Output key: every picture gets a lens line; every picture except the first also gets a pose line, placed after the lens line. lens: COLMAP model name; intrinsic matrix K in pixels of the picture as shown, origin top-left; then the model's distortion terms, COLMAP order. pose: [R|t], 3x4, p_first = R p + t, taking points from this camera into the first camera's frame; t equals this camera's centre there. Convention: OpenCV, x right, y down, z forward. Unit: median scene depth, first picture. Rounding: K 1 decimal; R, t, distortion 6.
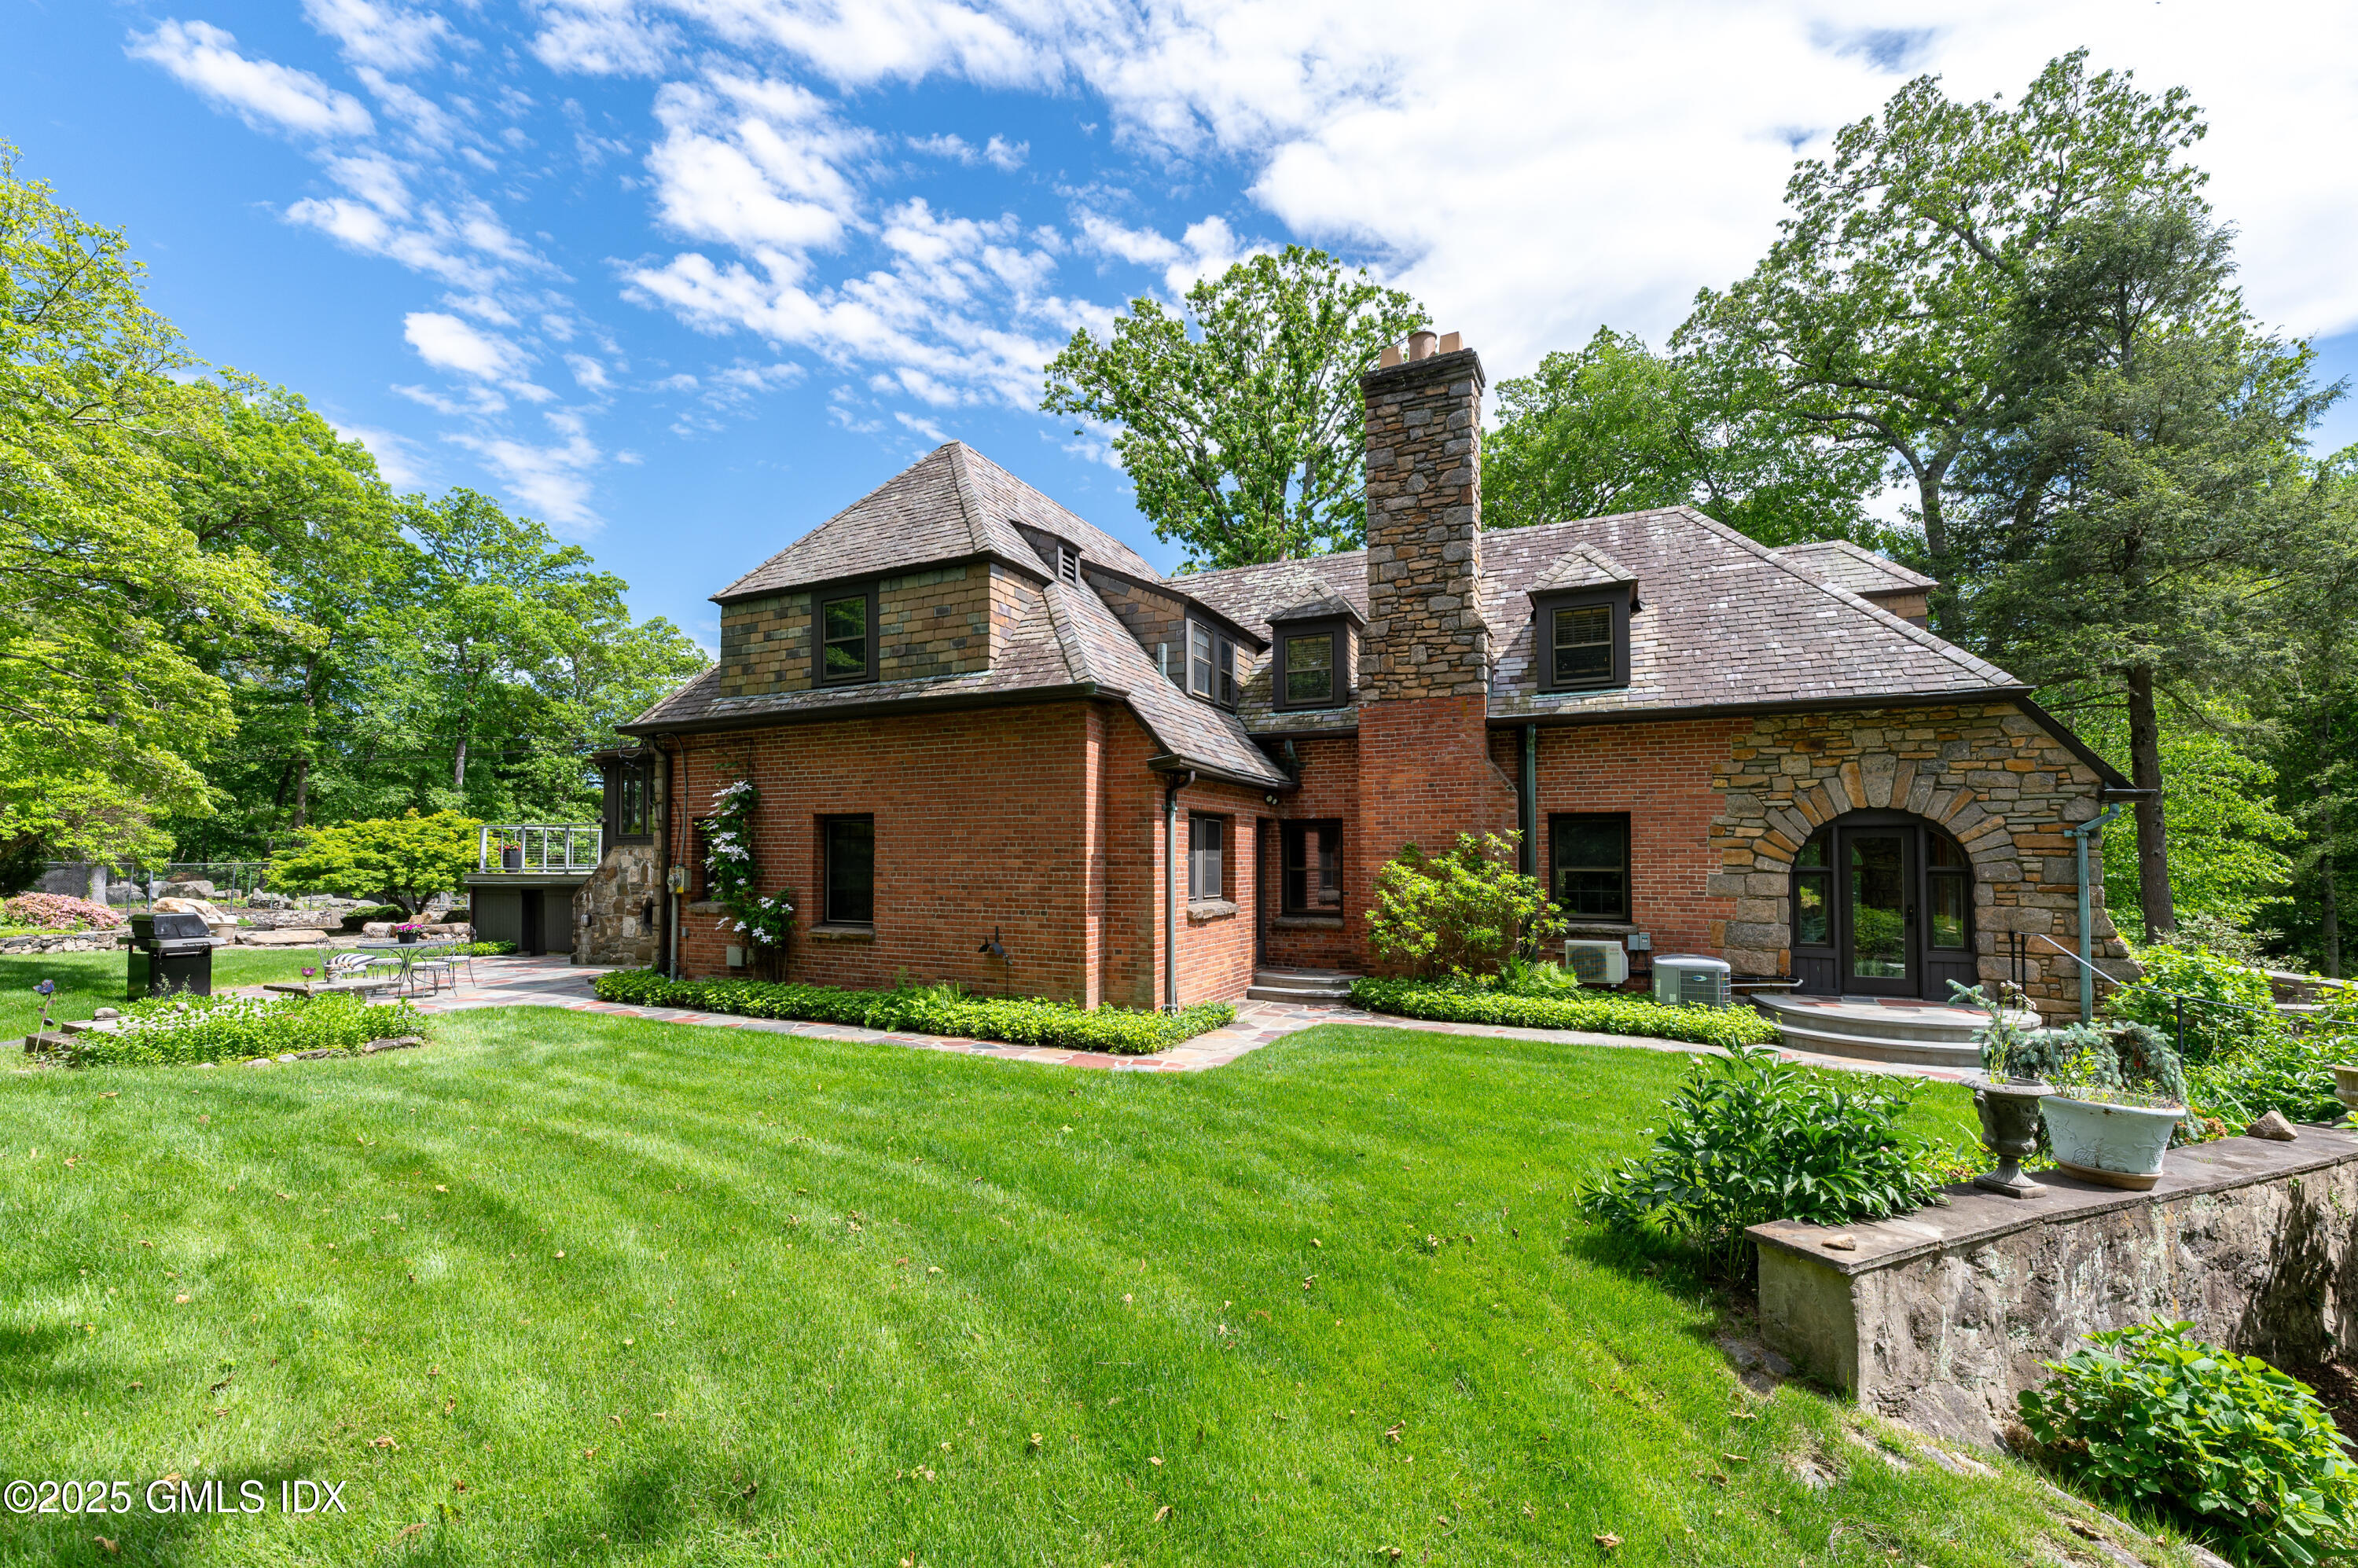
lens RADIAL K [[943.3, 0, 1156.5], [0, 943.3, 835.4], [0, 0, 1]] dist [0.001386, -0.000115]
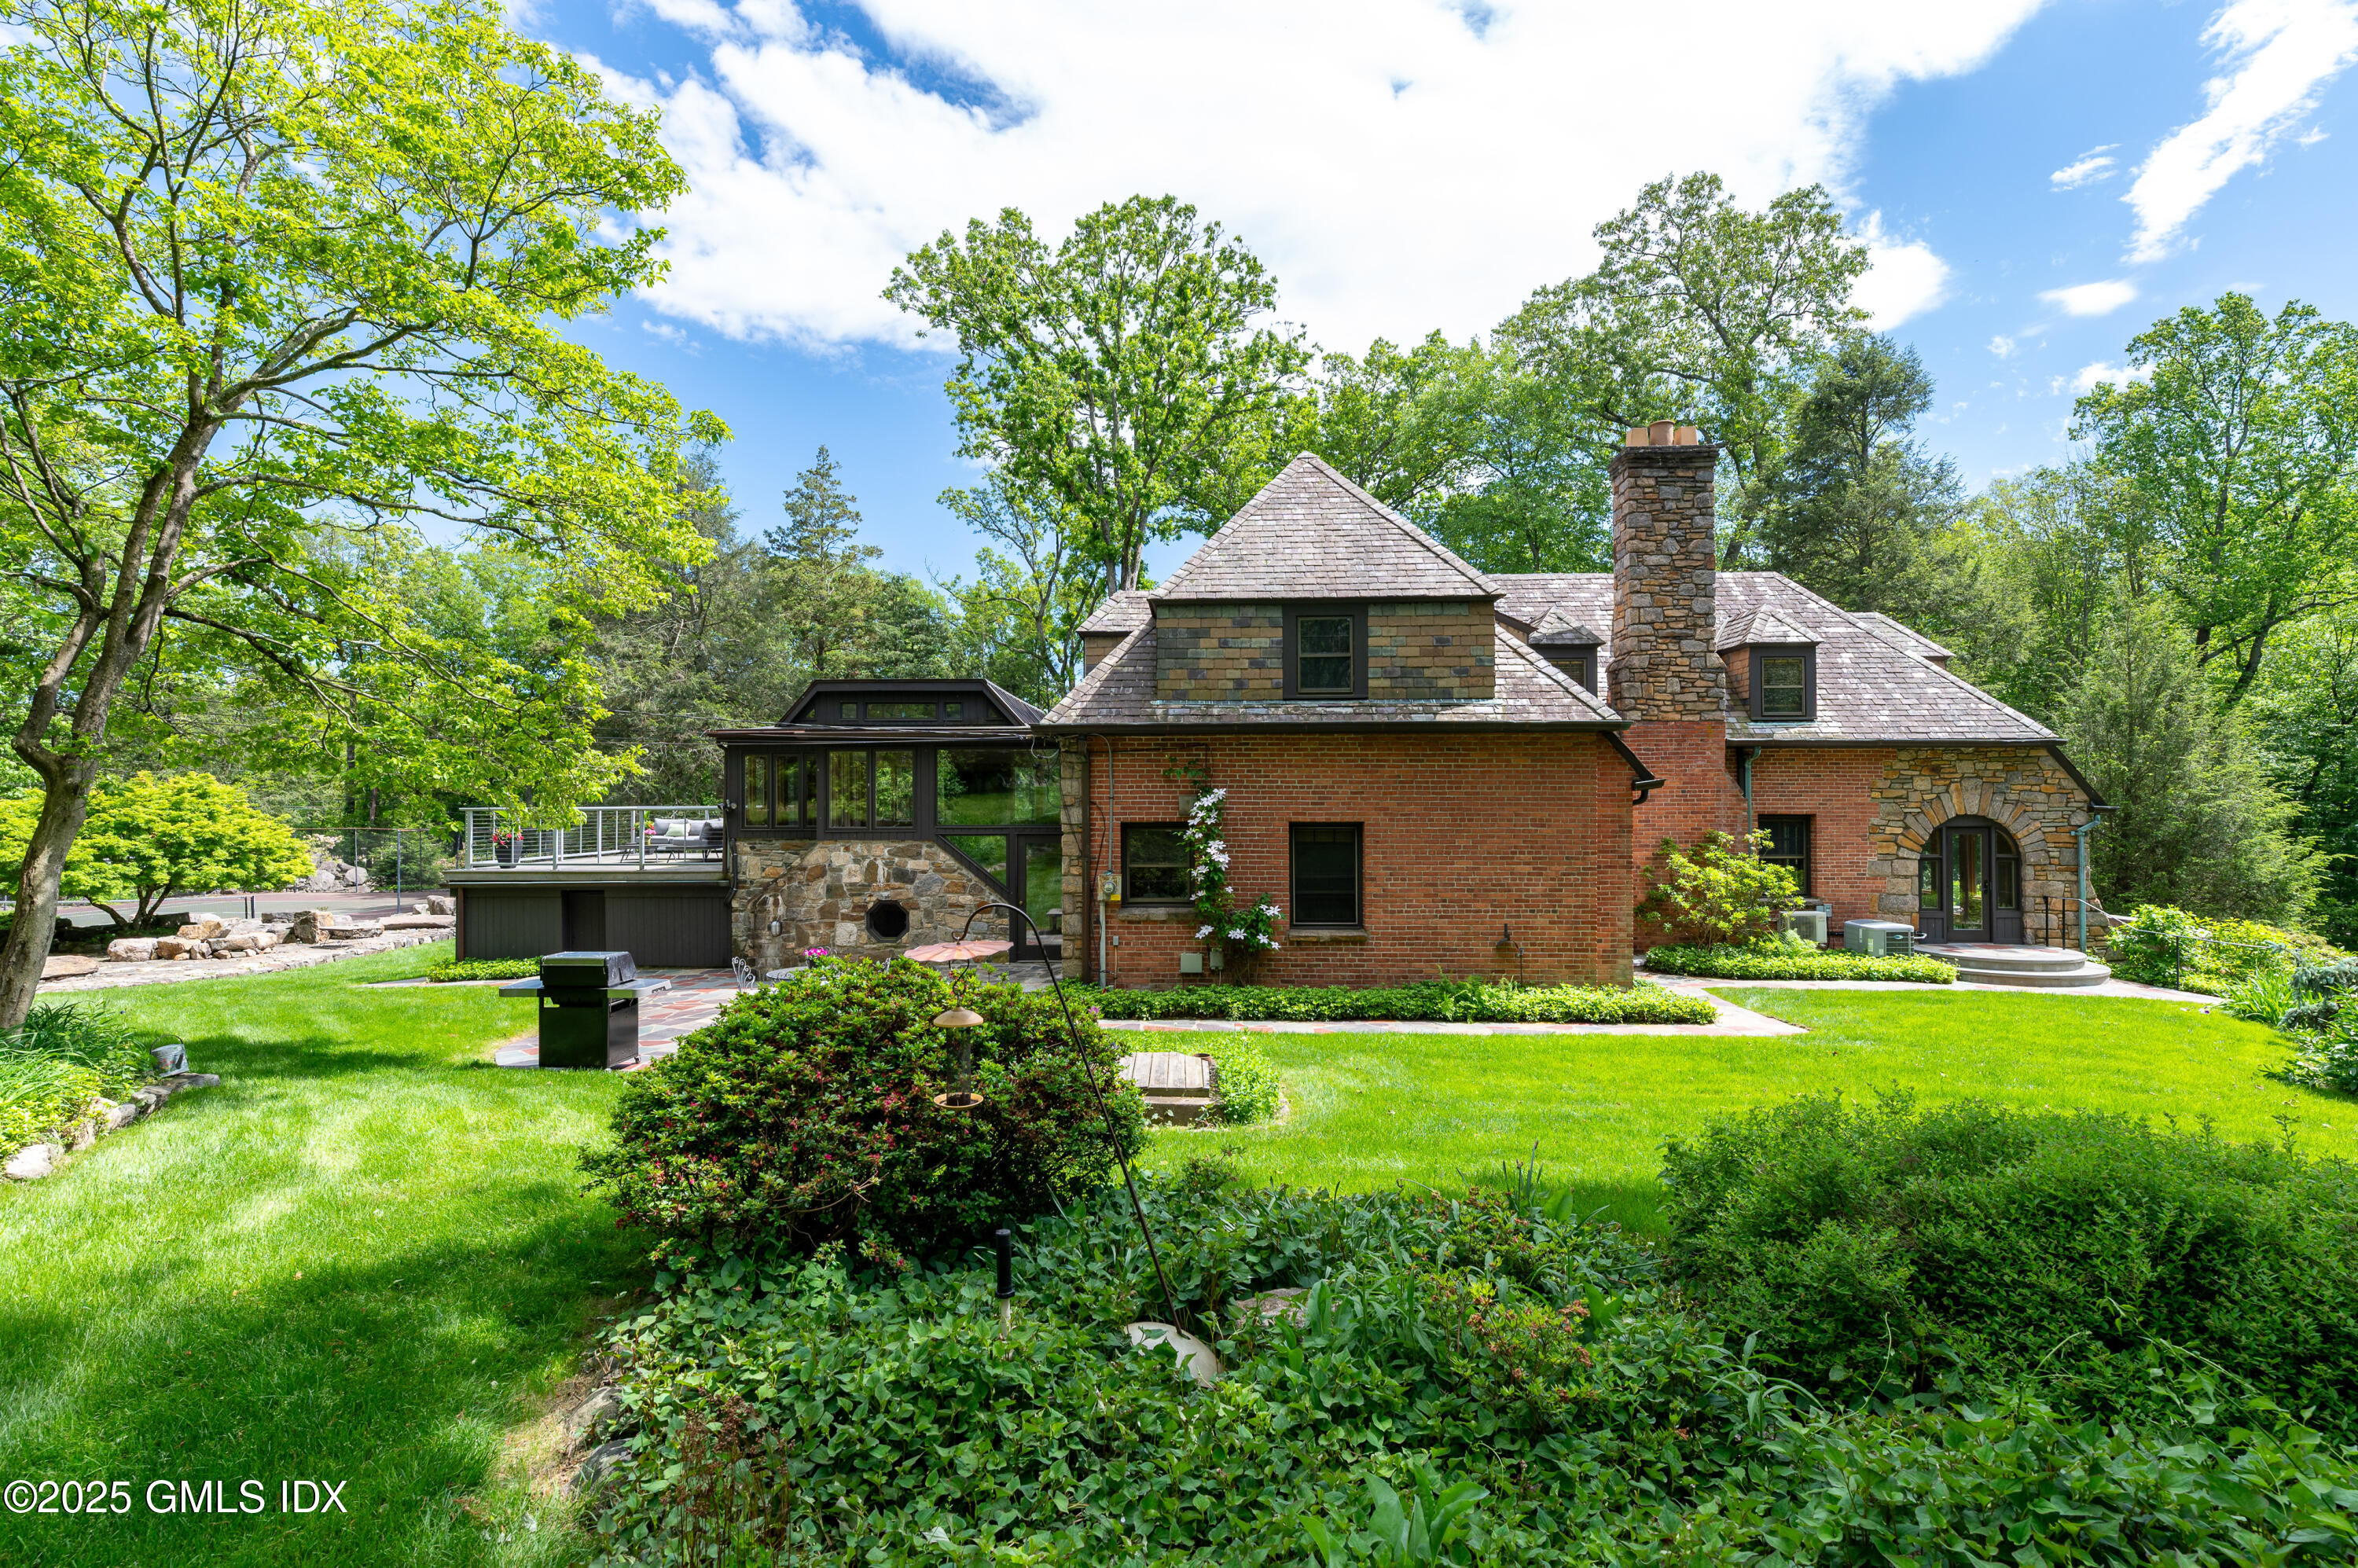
lens RADIAL K [[1035.6, 0, 1175.8], [0, 1035.6, 796.4], [0, 0, 1]] dist [0.001259, -0.000091]
pose [[0.919406, 0.000650, 0.393310, -0.954404], [-0.008059, 0.999820, 0.017186, -0.071370], [-0.393228, -0.018971, 0.919245, 0.002170]]
